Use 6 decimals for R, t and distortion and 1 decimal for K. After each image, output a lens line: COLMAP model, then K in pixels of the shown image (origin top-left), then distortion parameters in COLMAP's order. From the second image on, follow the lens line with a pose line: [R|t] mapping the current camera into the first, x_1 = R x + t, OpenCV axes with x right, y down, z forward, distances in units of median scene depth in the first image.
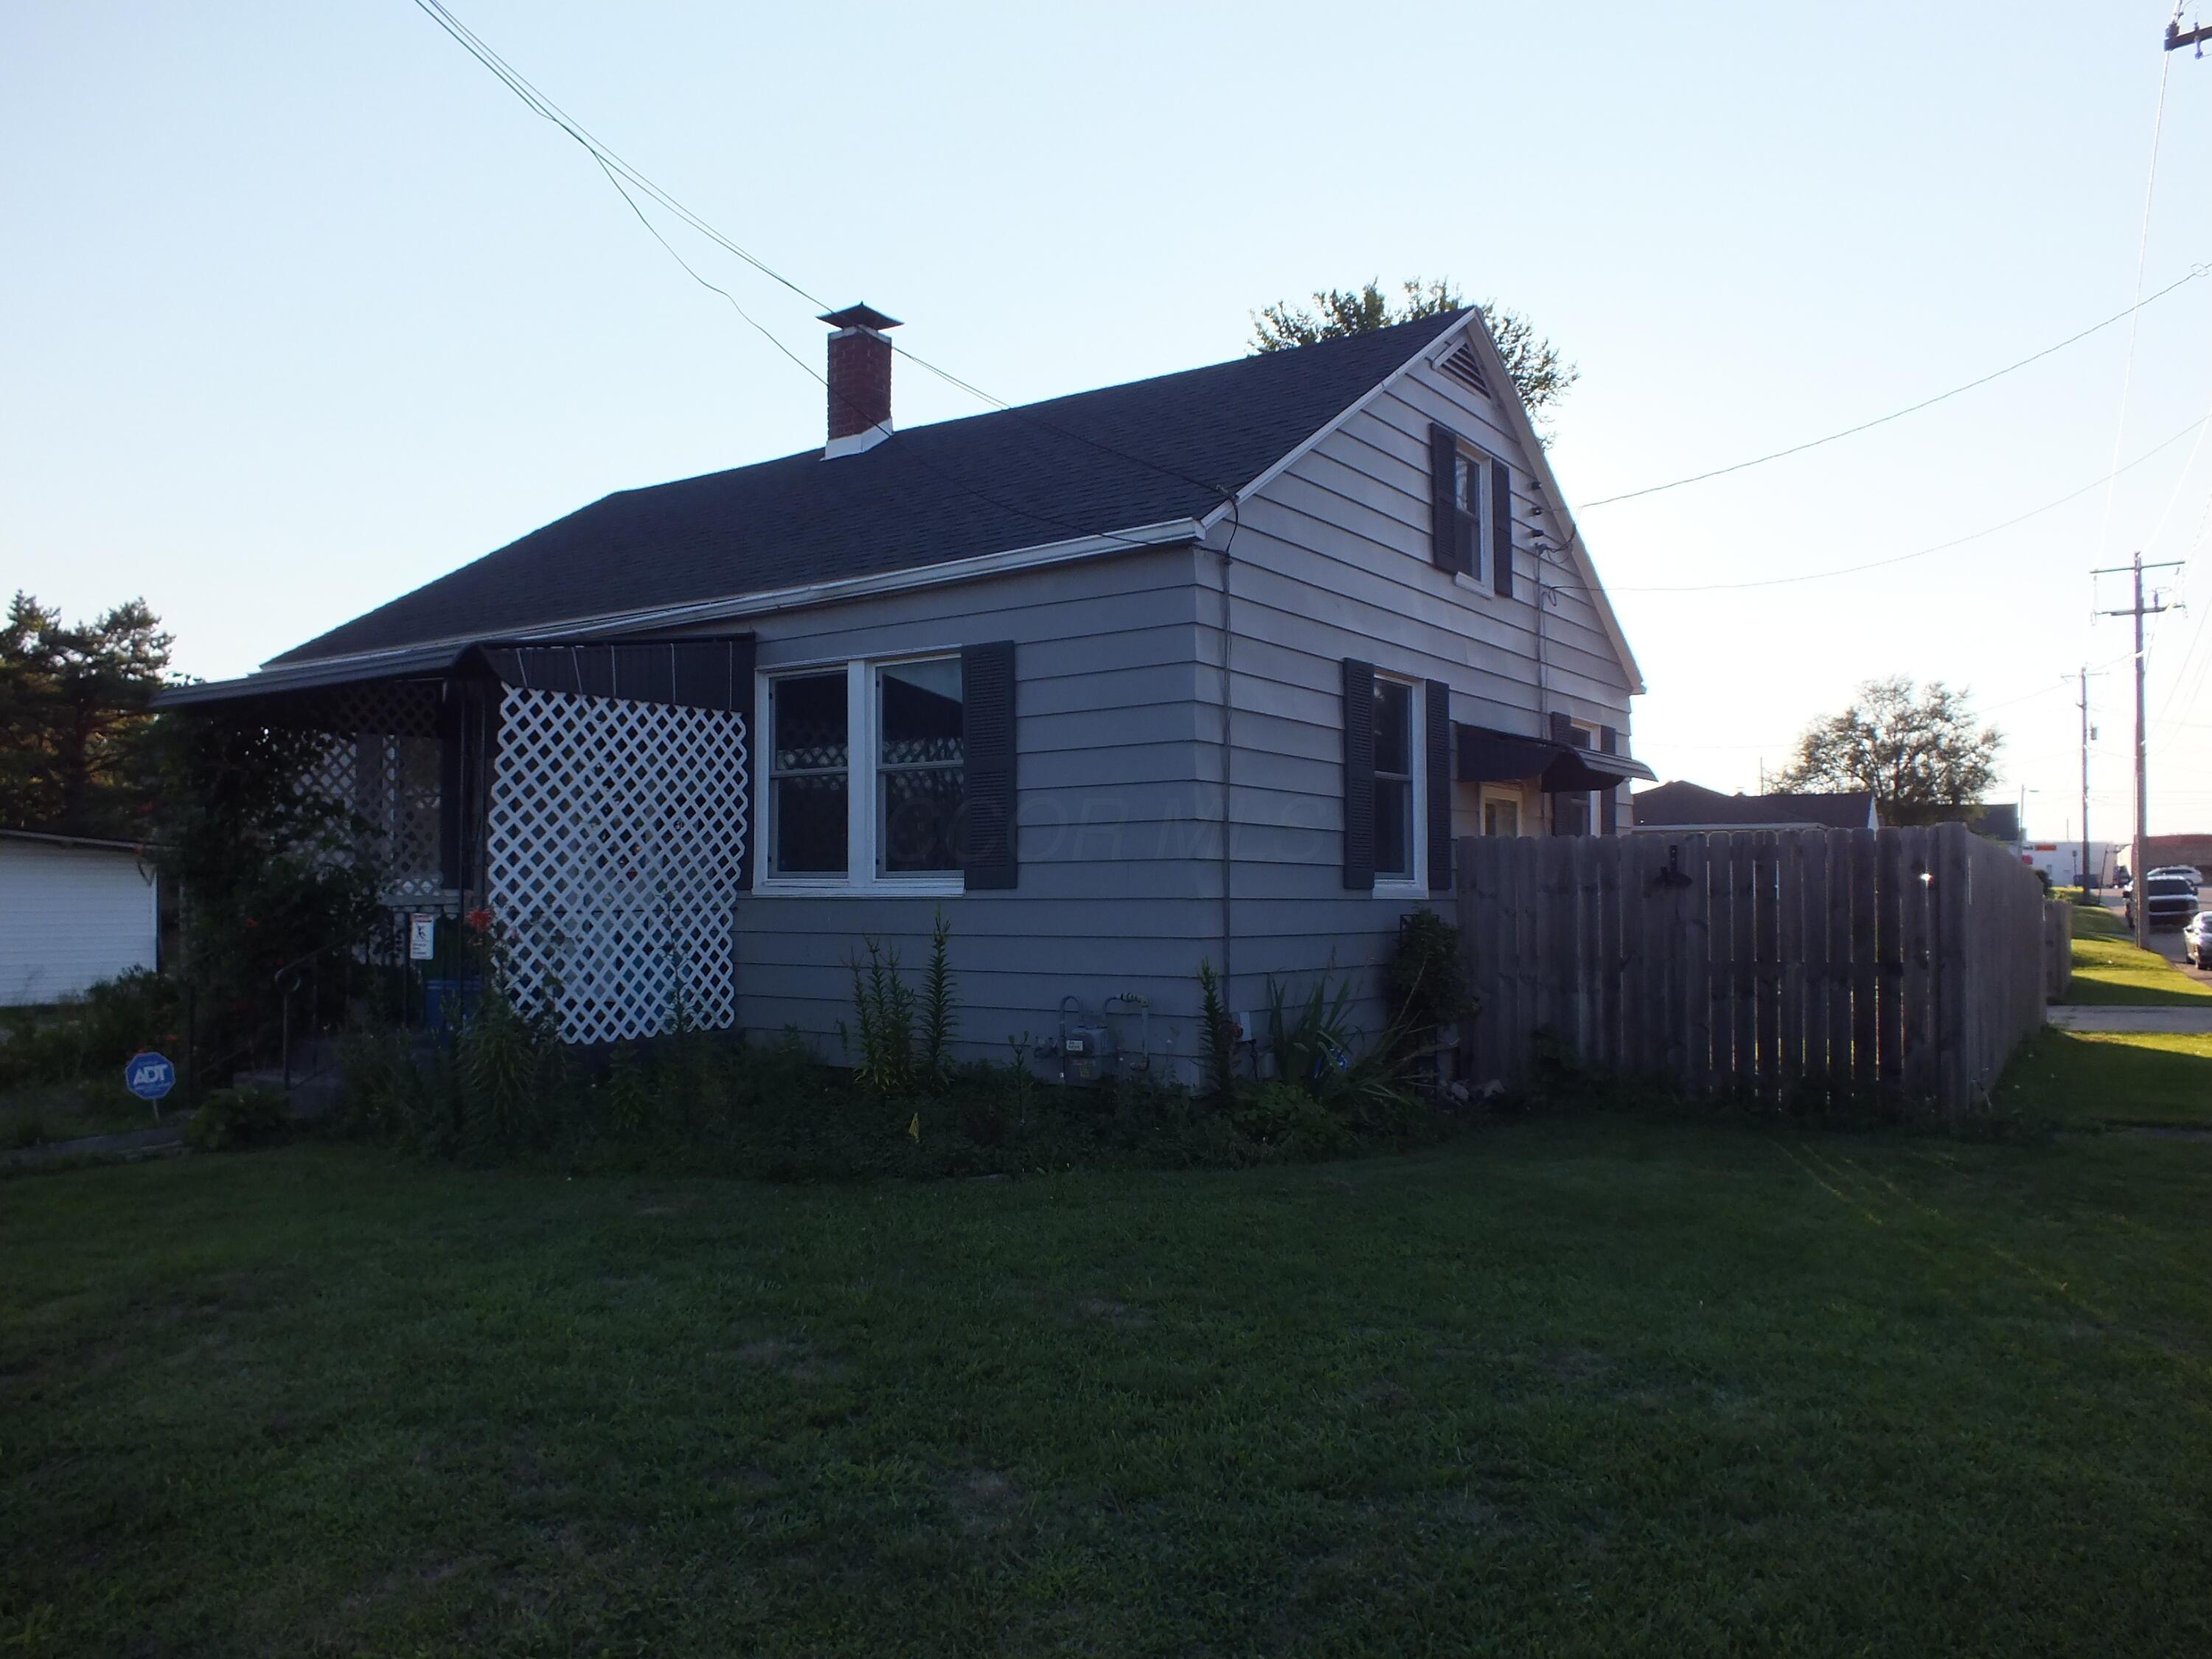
lens RADIAL K [[1740.1, 0, 1106.0], [0, 1740.1, 829.5], [0, 0, 1]] dist [0.006872, 0.004199]
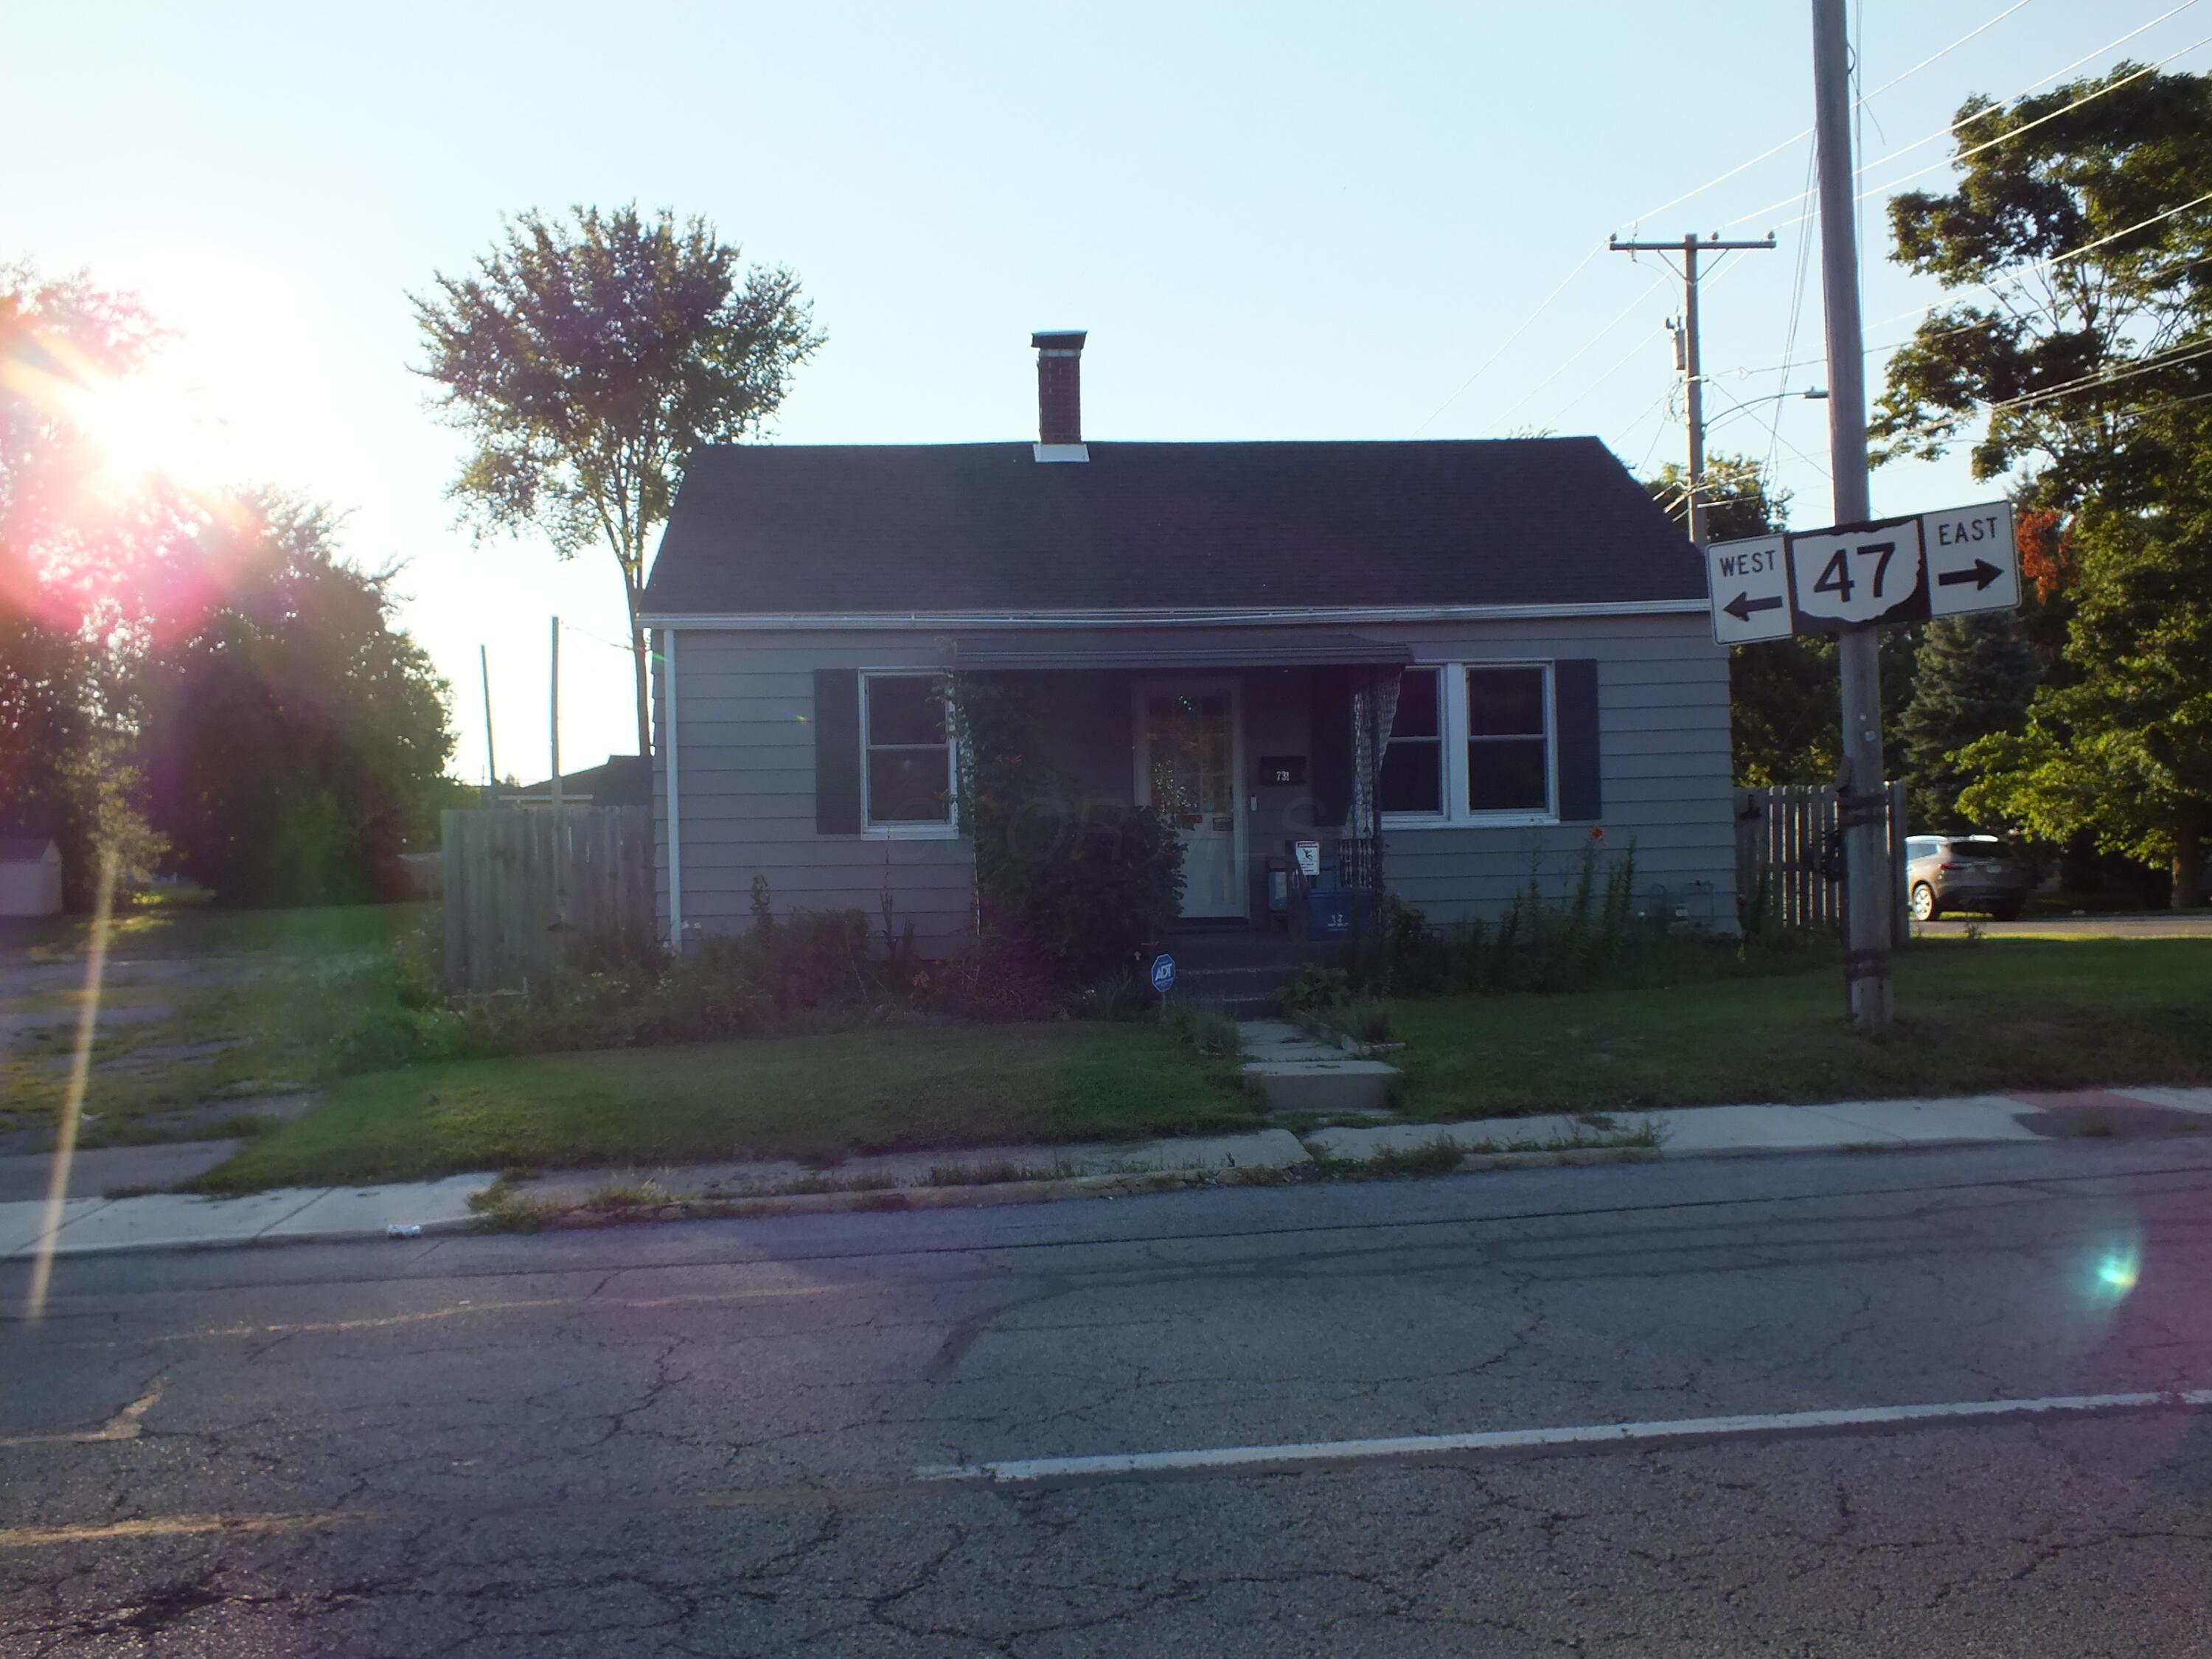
lens RADIAL K [[1955.4, 0, 1106.0], [0, 1955.4, 829.5], [0, 0, 1]] dist [-0.009943, -0.004600]
pose [[0.790186, -0.015755, 0.612665, -1.349259], [-0.002687, 0.999571, 0.029170, -0.005901], [-0.612861, -0.024696, 0.789805, -0.100256]]
